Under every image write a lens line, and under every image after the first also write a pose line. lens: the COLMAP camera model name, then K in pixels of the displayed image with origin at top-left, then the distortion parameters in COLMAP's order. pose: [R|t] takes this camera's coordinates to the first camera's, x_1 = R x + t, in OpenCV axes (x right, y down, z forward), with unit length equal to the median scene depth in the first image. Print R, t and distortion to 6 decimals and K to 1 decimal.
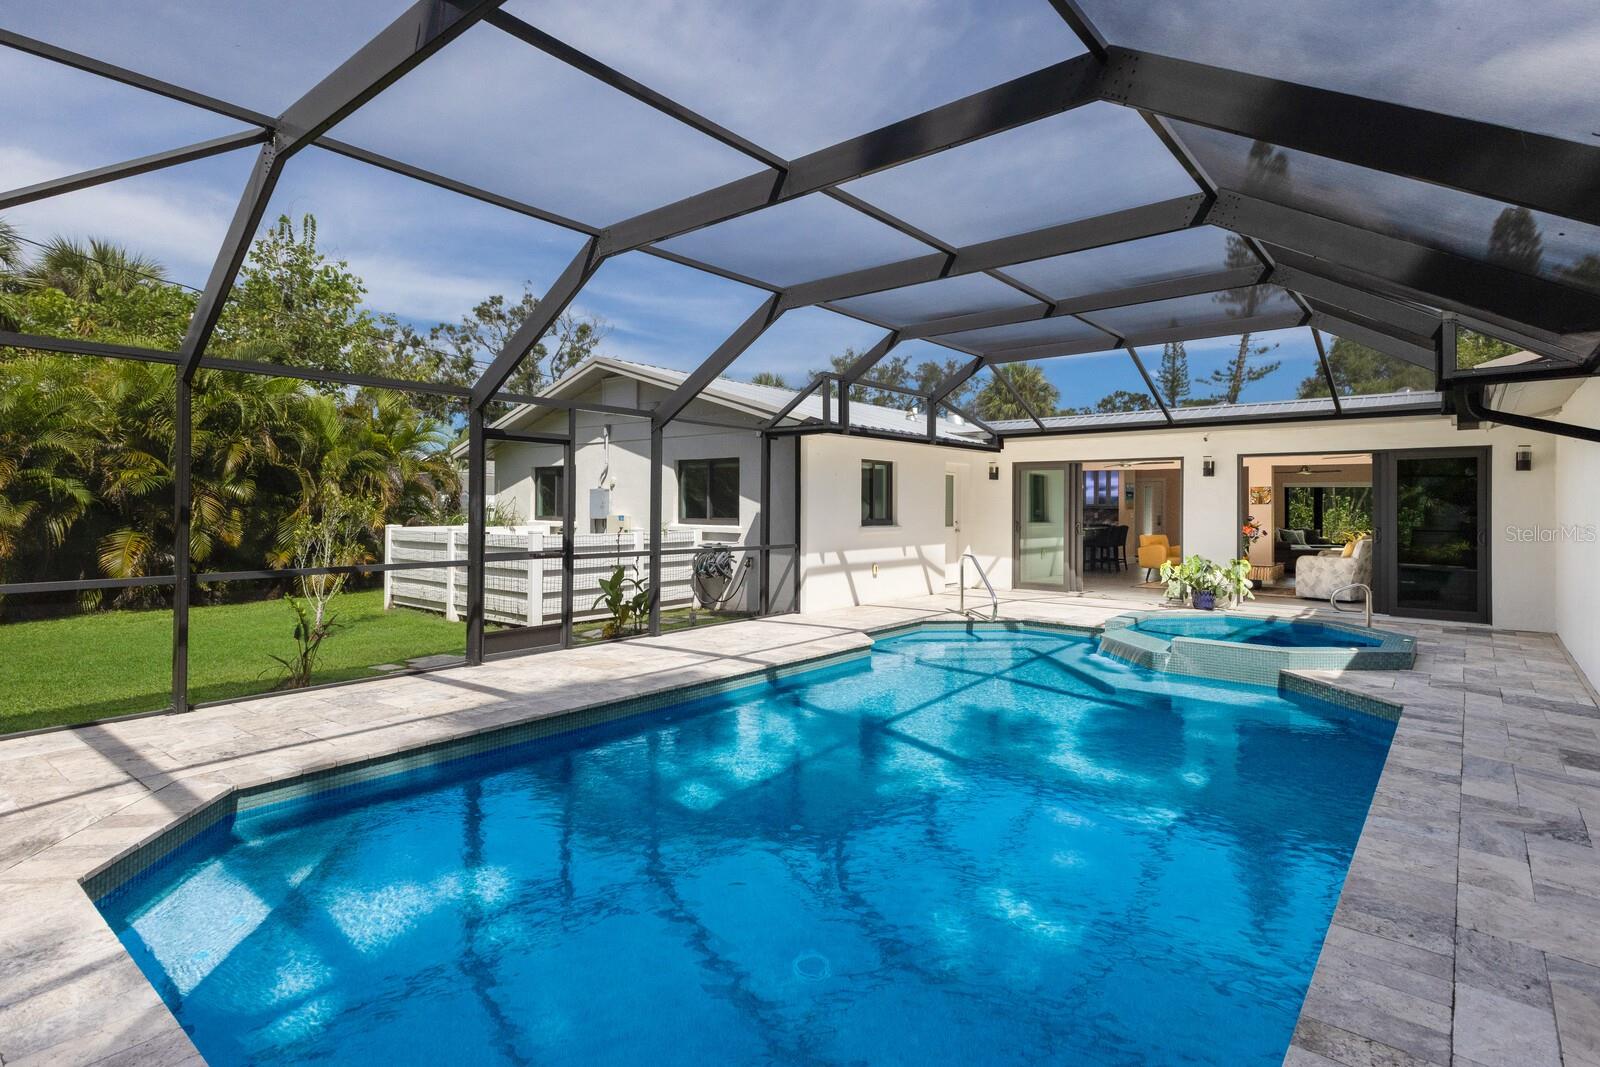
lens RADIAL K [[803.0, 0, 789.0], [0, 803.0, 501.9], [0, 0, 1]] dist [0.024004, -0.001801]
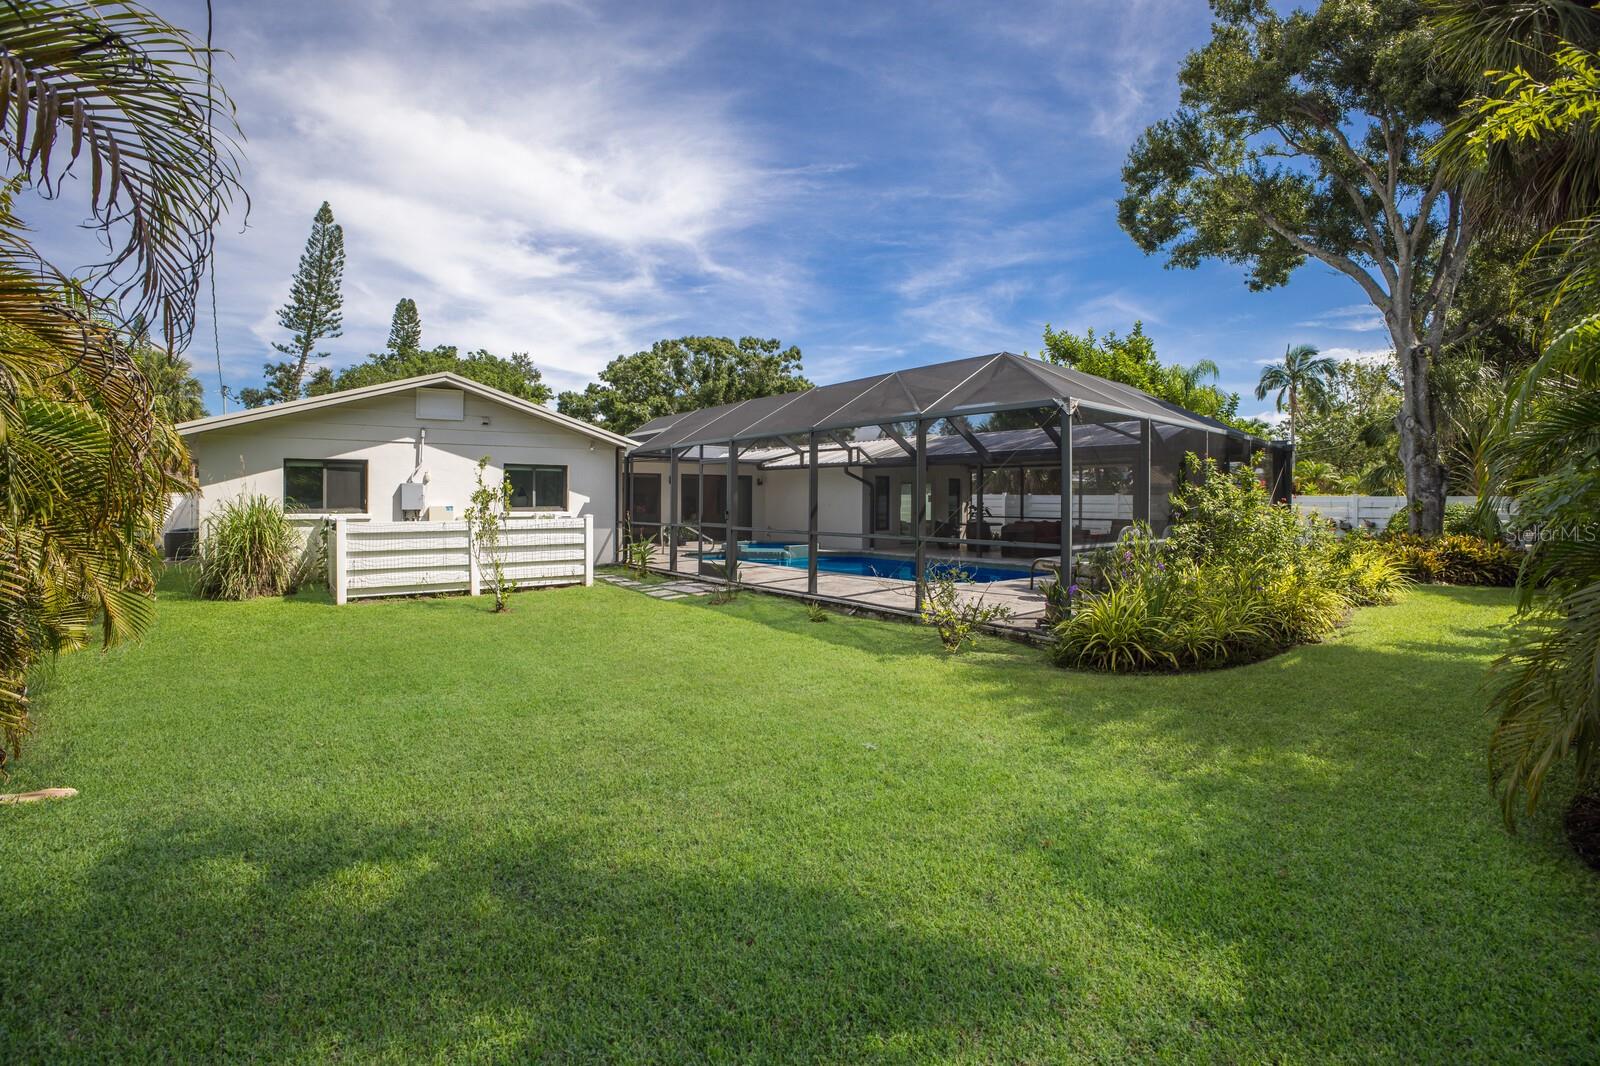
lens RADIAL K [[664.3, 0, 765.8], [0, 664.3, 500.7], [0, 0, 1]] dist [-0.000696, 0.000059]
pose [[0.233864, -0.006952, 0.972244, -1.194273], [-0.006285, 0.999943, 0.008661, -0.002405], [-0.972249, -0.008136, 0.233807, 0.345733]]
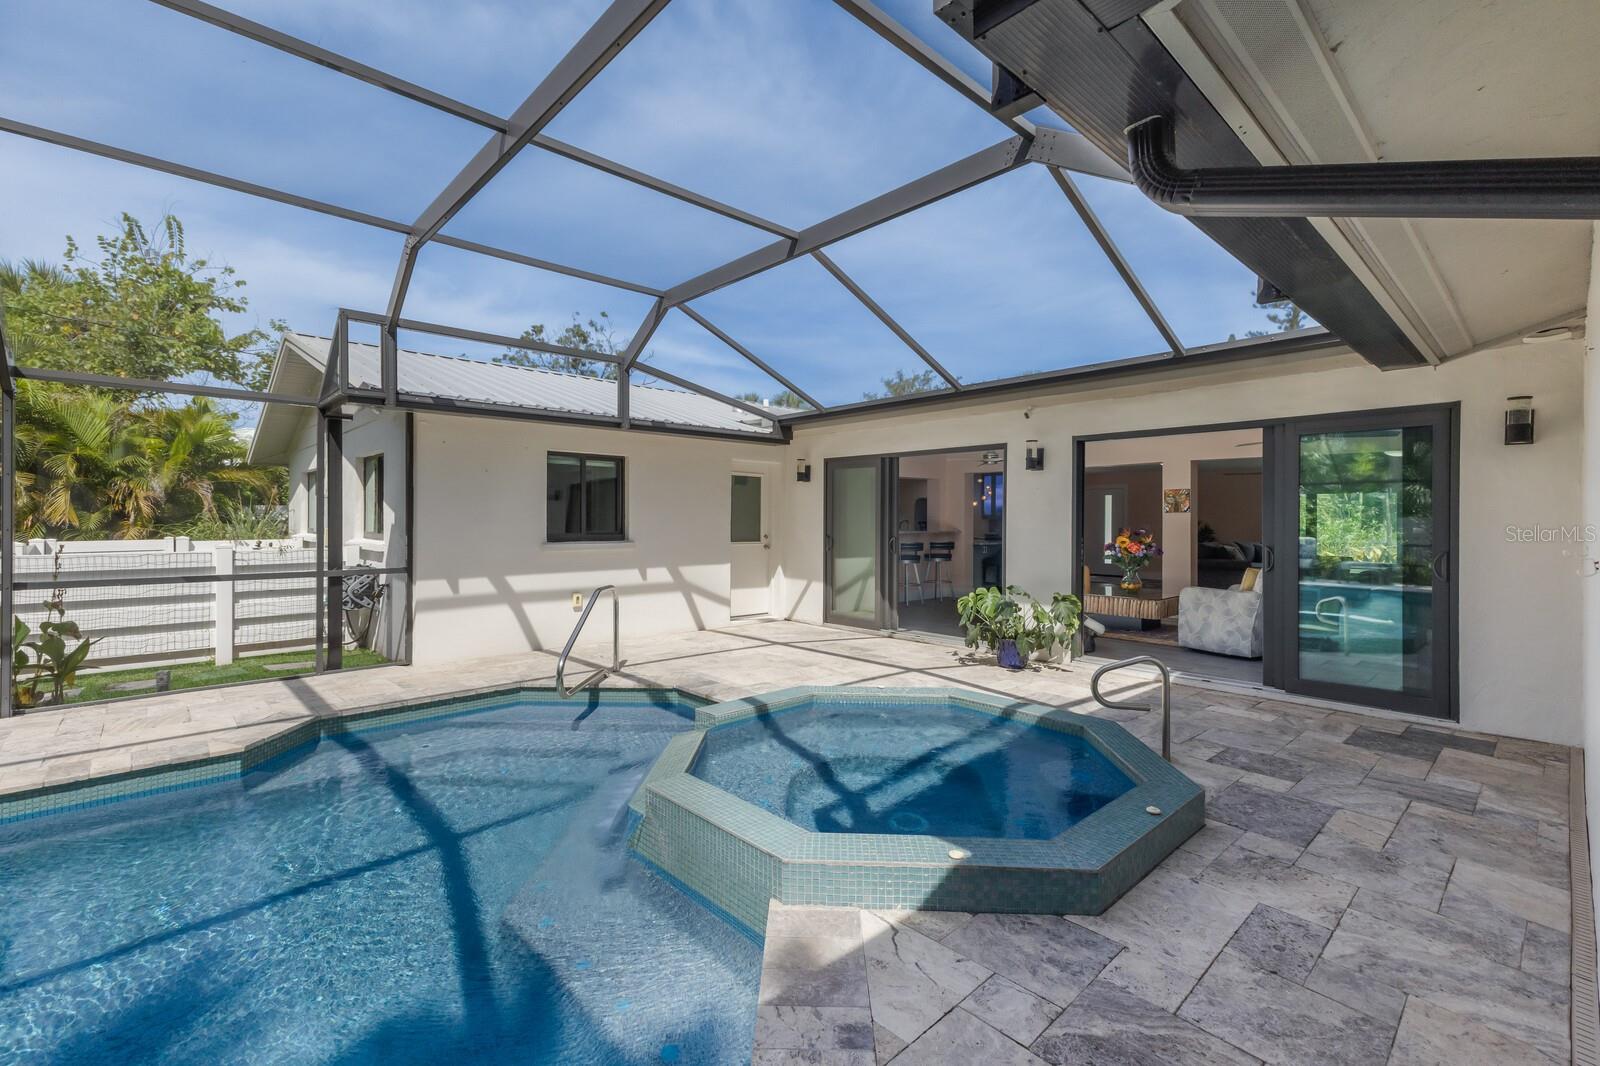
lens RADIAL K [[704.8, 0, 797.1], [0, 704.8, 518.4], [0, 0, 1]] dist [0.018860, -0.000144]
pose [[0.991913, -0.001738, -0.126904, 0.401022], [0.002192, 0.999992, 0.003442, 0.006931], [0.126897, -0.003693, 0.991909, 0.386255]]
